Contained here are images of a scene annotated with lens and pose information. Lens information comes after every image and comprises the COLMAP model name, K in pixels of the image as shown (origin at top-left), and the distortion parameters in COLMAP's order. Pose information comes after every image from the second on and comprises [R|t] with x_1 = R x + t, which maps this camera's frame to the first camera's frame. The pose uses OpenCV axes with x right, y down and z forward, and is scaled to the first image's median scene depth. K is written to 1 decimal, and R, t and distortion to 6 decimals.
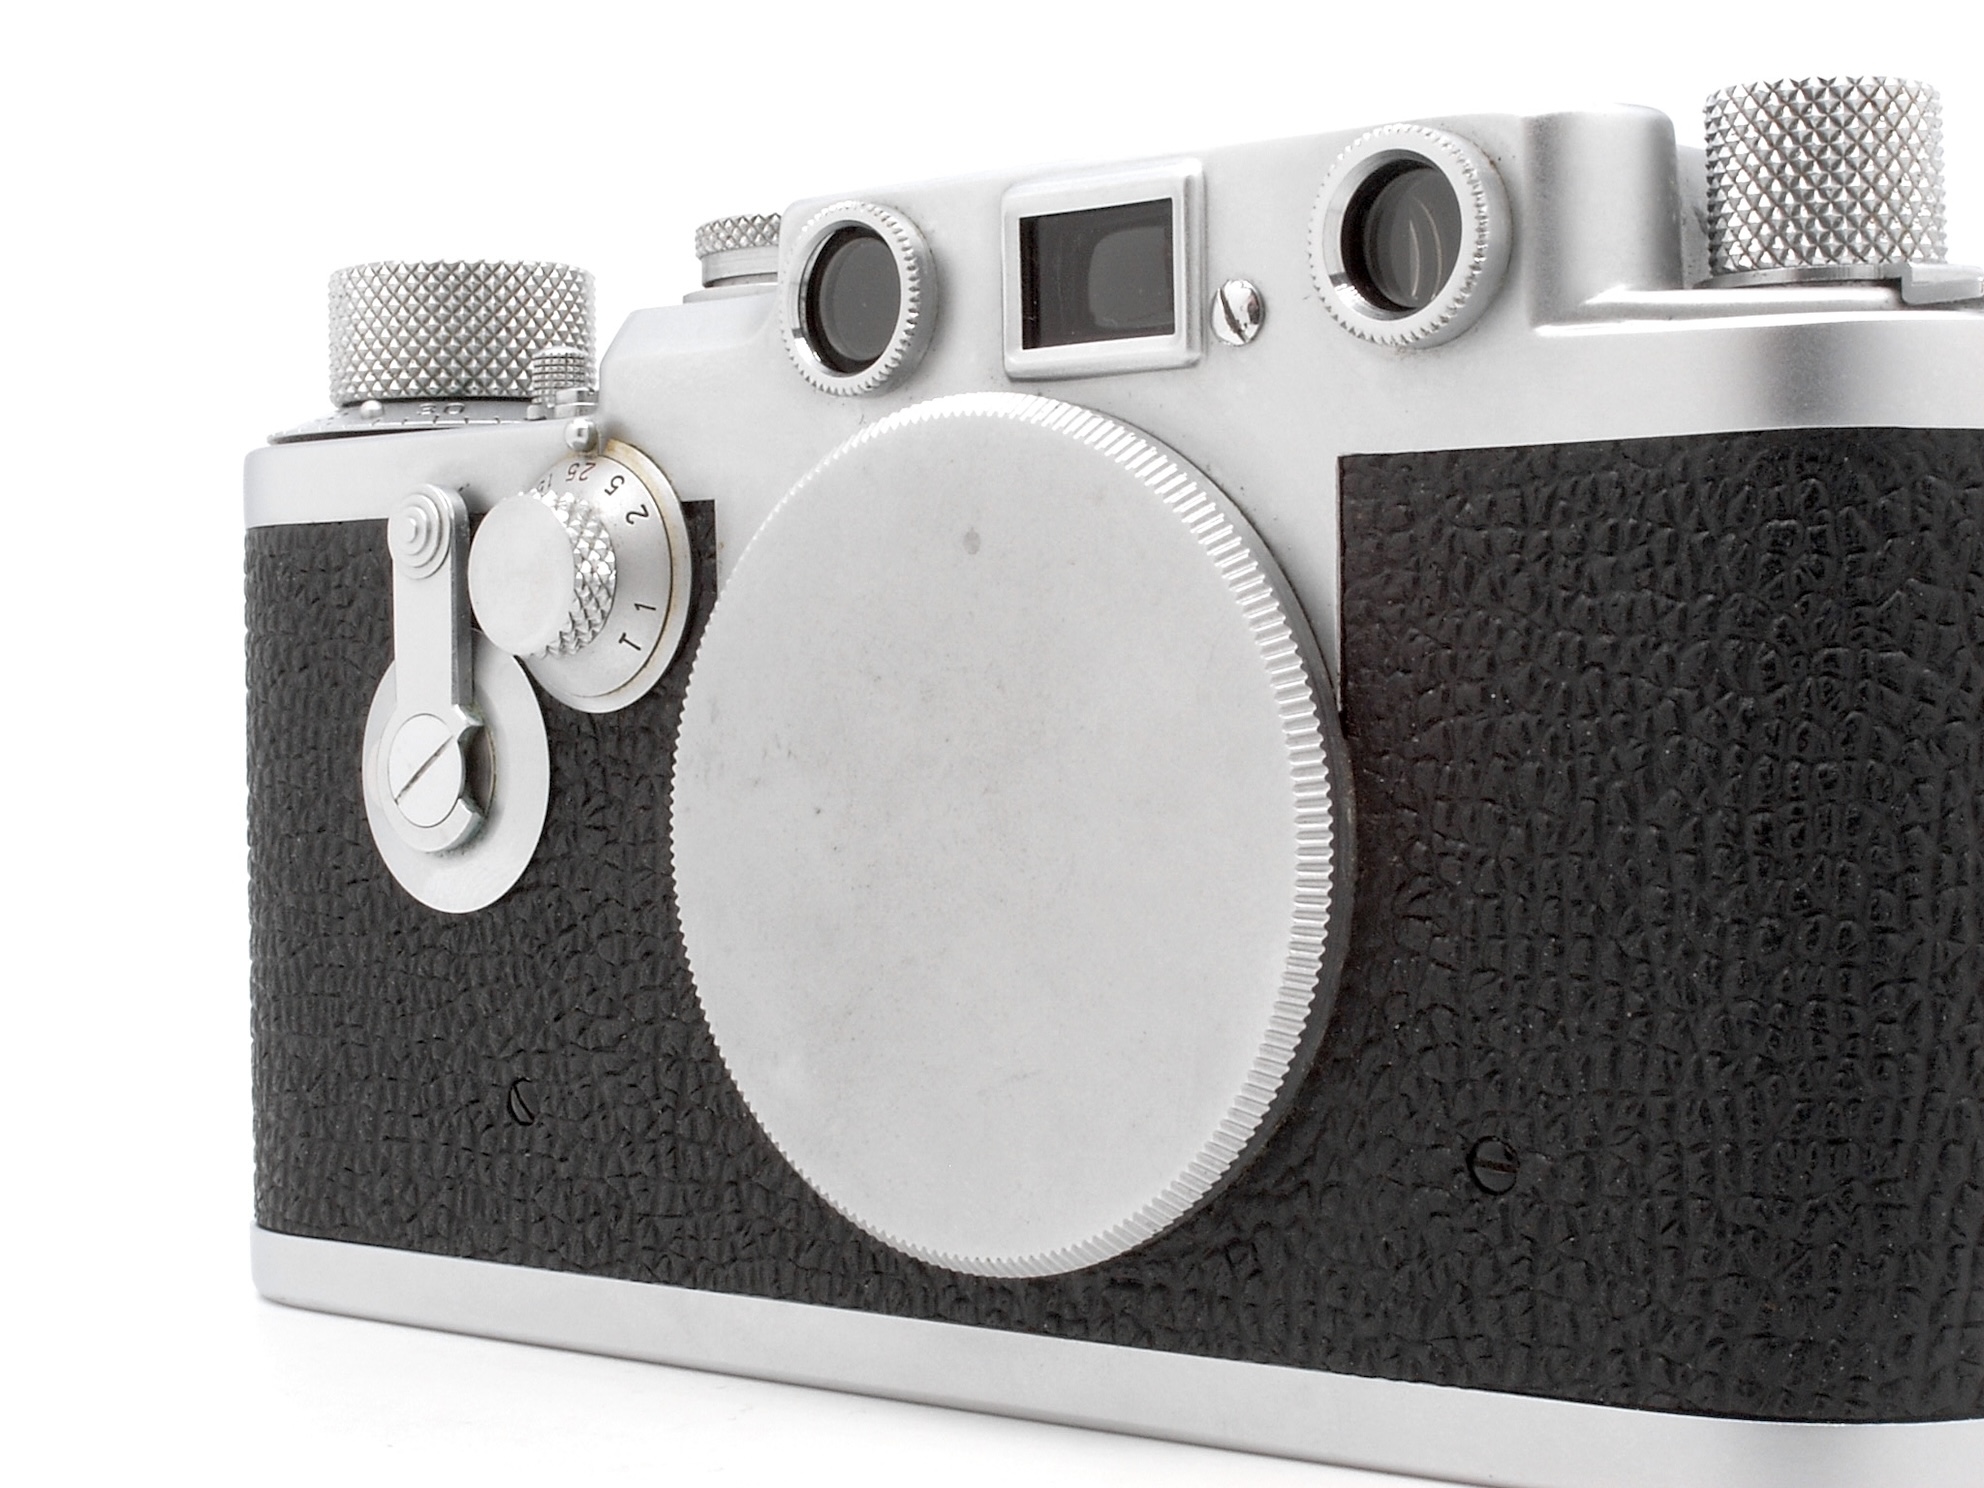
lens RADIAL K [[4208.6, 0, 992.2], [0, 4208.6, 738.7], [0, 0, 1]] dist [0.191057, 0.000000]
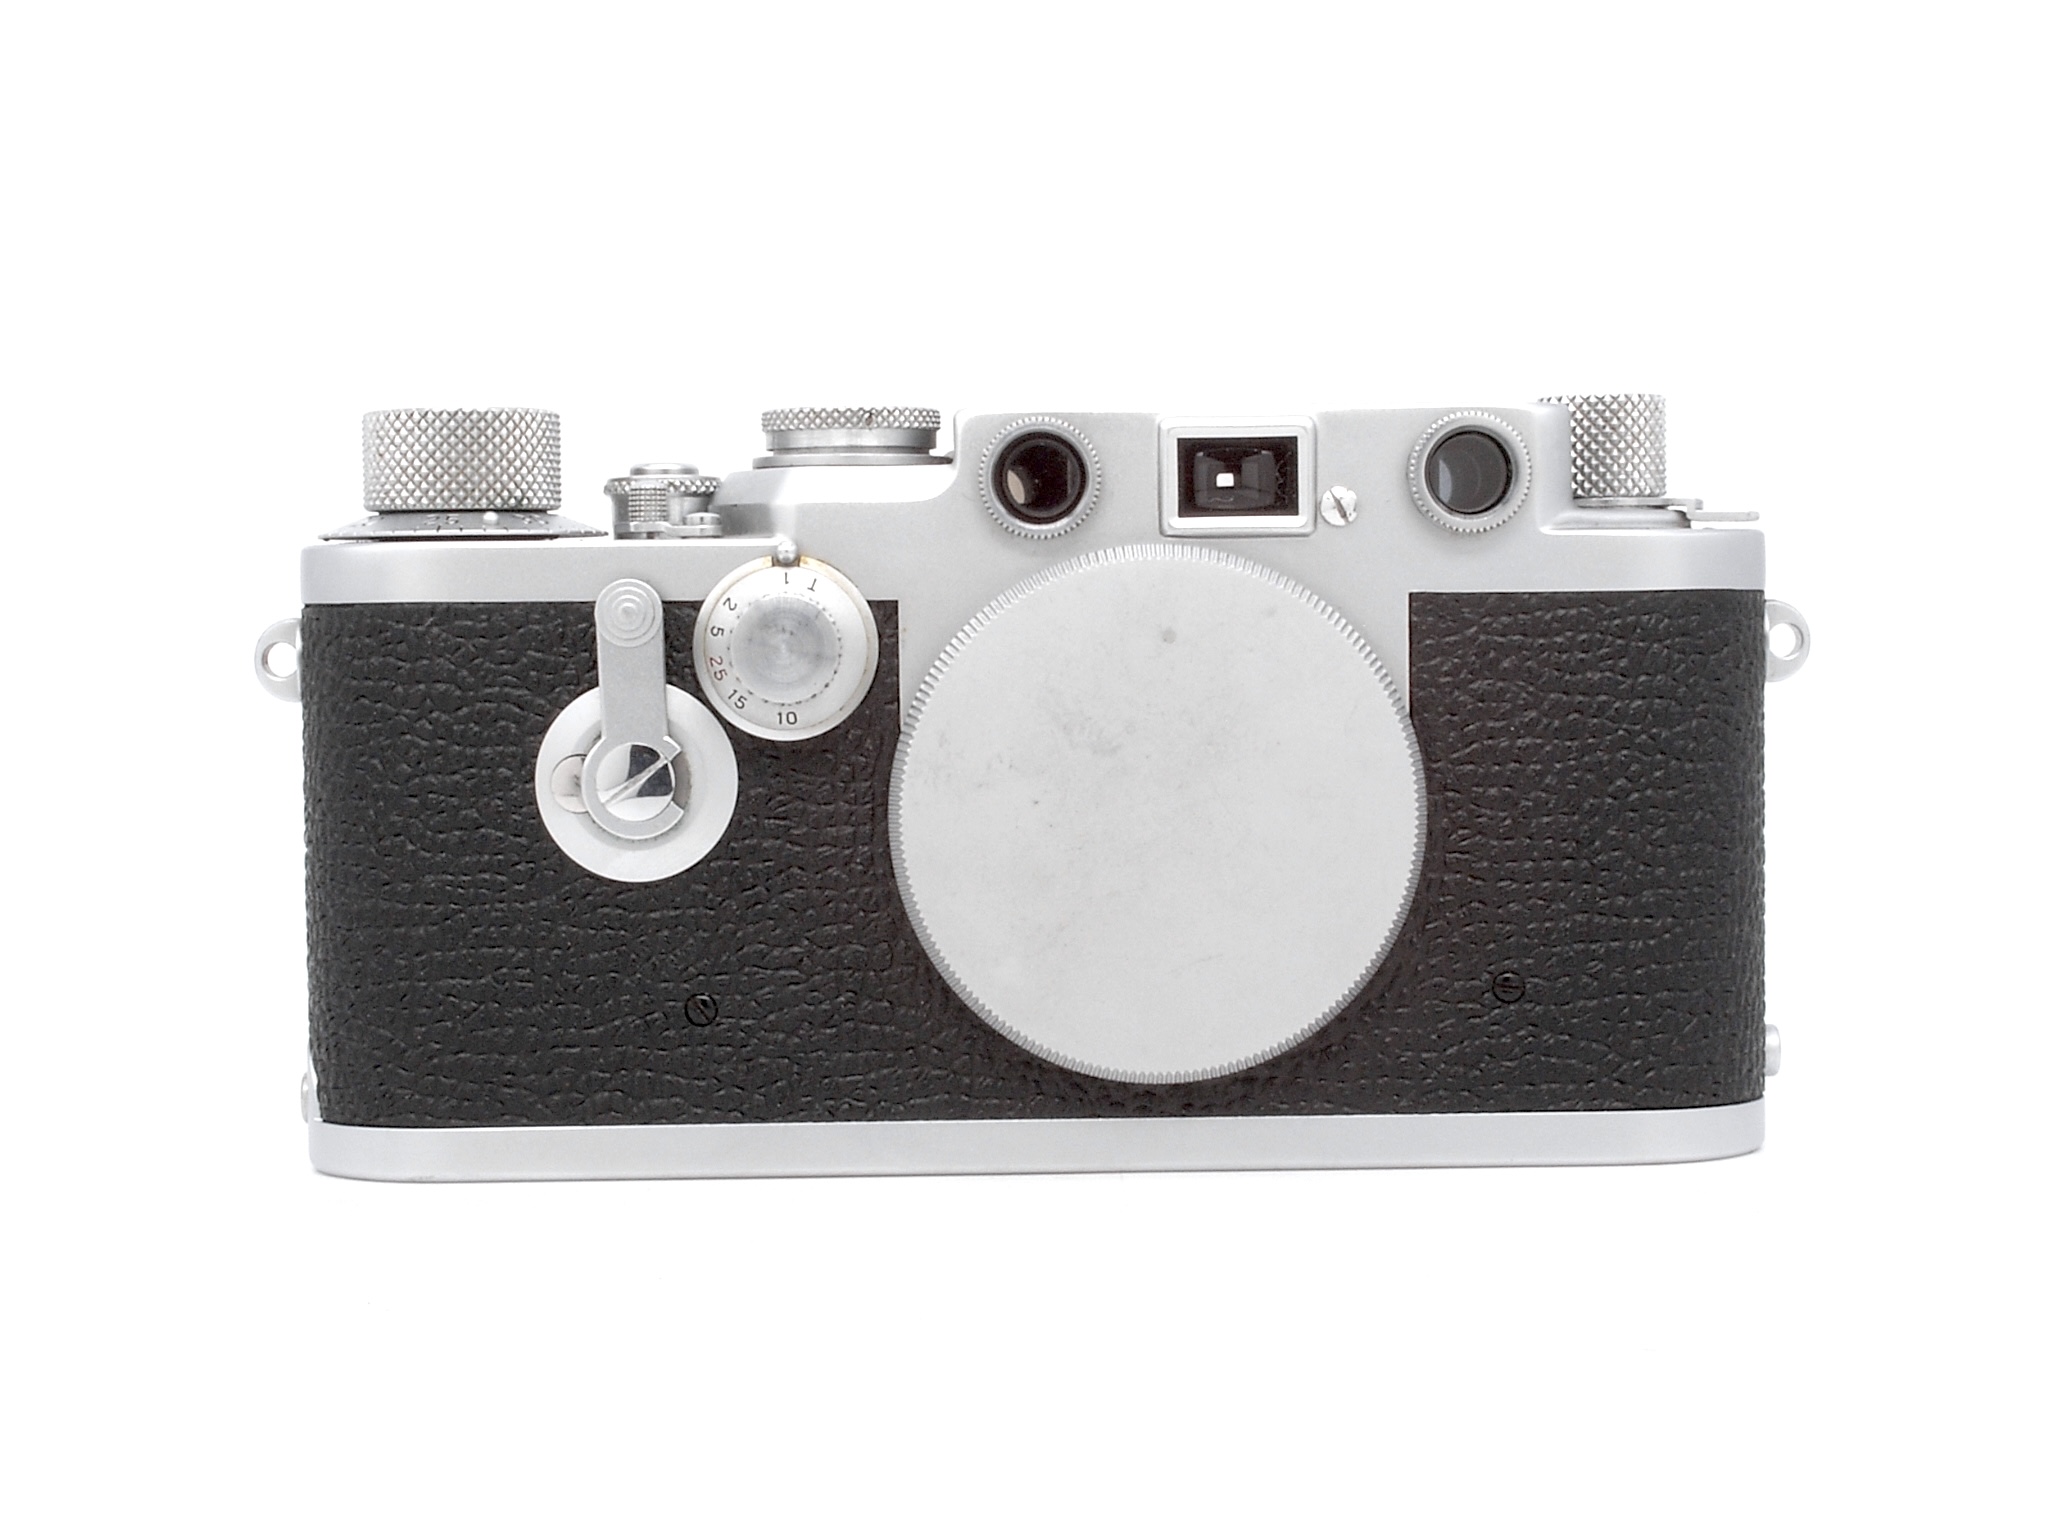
lens RADIAL K [[4344.3, 0, 1036.6], [0, 4344.3, 751.9], [0, 0, 1]] dist [0.191057, 0.000000]
pose [[0.700515, -0.008131, 0.713591, -1.198460], [0.008507, 0.999959, 0.003042, -0.006607], [-0.713587, 0.003940, 0.700556, -0.143135]]
